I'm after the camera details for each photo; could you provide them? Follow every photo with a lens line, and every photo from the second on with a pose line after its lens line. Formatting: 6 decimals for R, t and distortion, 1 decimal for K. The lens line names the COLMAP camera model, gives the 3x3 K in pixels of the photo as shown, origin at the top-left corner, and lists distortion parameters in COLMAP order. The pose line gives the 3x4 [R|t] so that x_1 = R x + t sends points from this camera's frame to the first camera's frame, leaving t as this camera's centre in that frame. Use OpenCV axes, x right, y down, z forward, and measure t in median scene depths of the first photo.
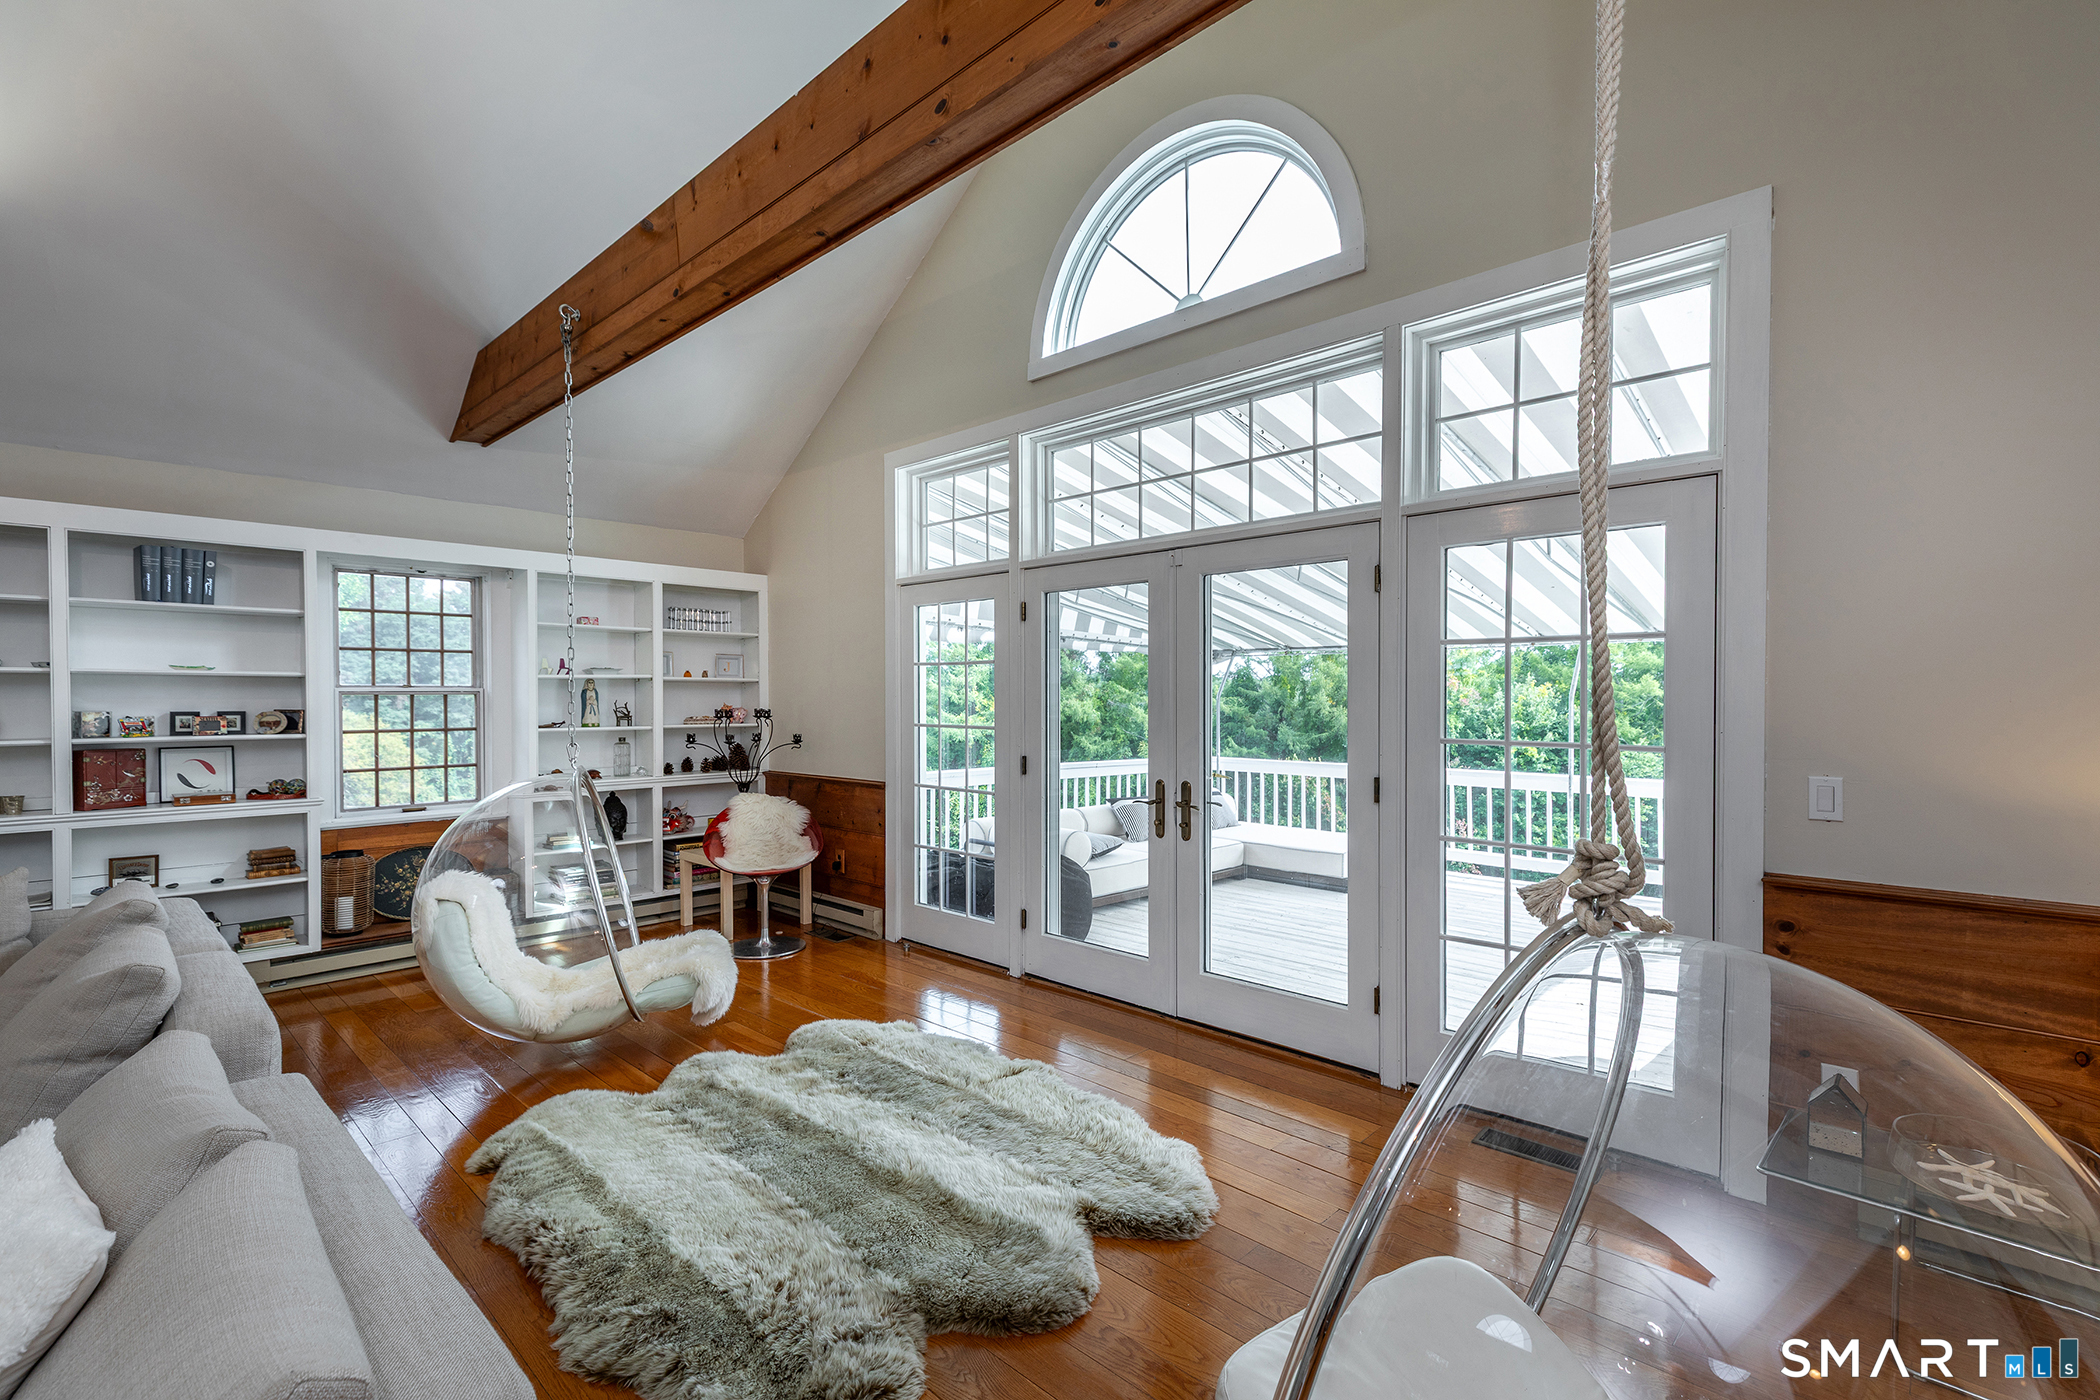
lens RADIAL K [[936.4, 0, 1051.1], [0, 936.4, 703.3], [0, 0, 1]] dist [0.018234, -0.000190]
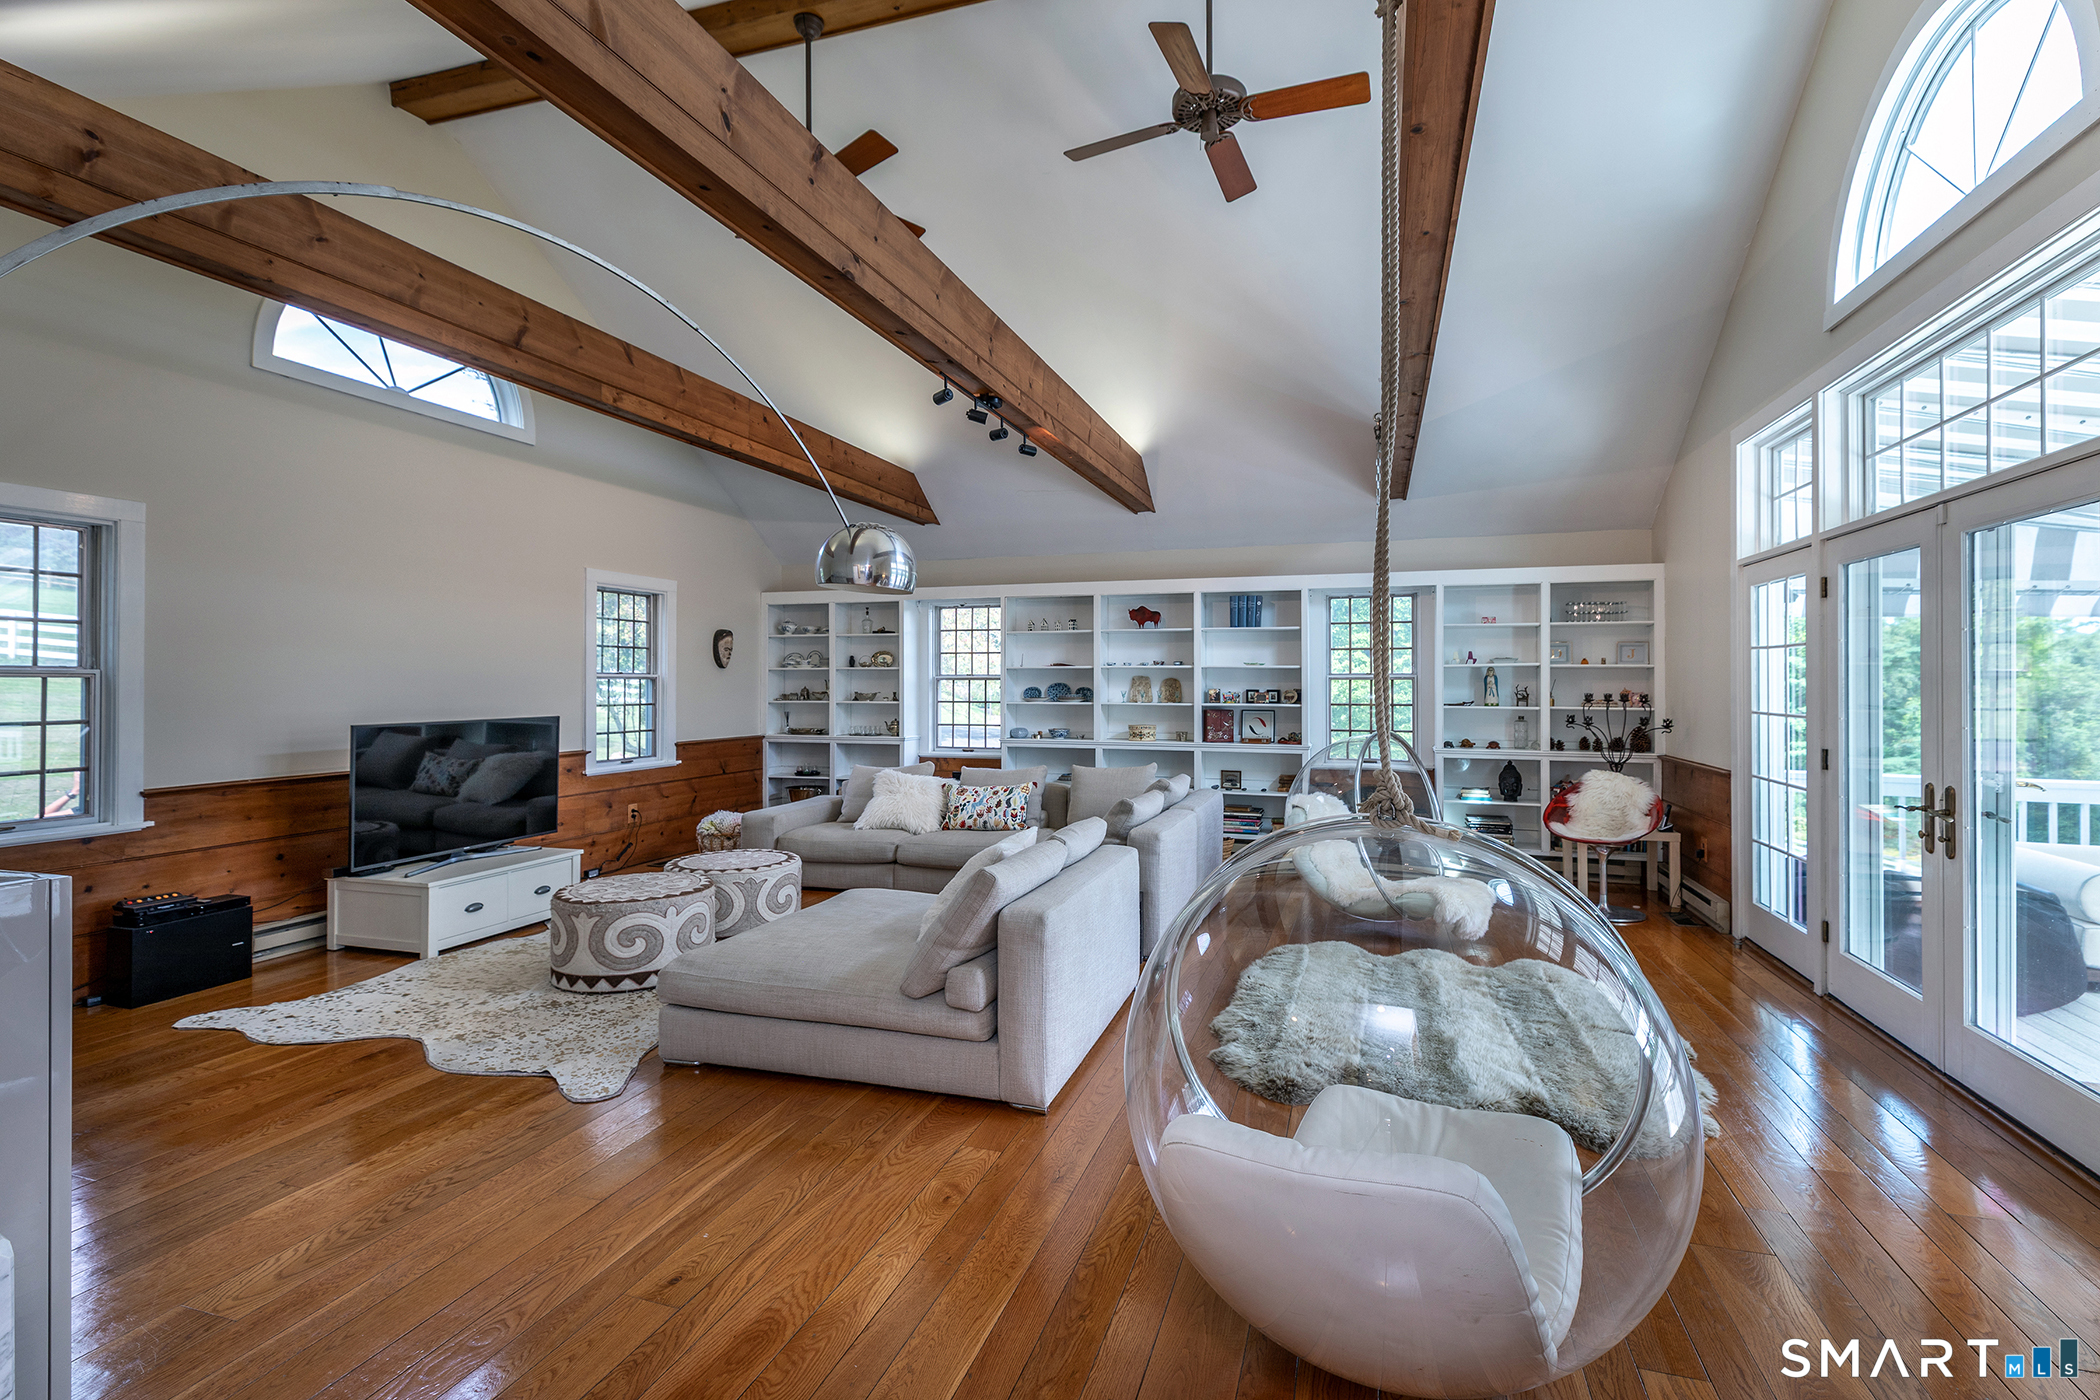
lens RADIAL K [[936.4, 0, 1051.8], [0, 936.4, 682.6], [0, 0, 1]] dist [0.018234, -0.000190]
pose [[0.418822, 0.002747, -0.908064, 0.474771], [-0.009000, 0.999959, -0.001126, 0.000854], [0.908024, 0.008644, 0.418829, -0.046781]]
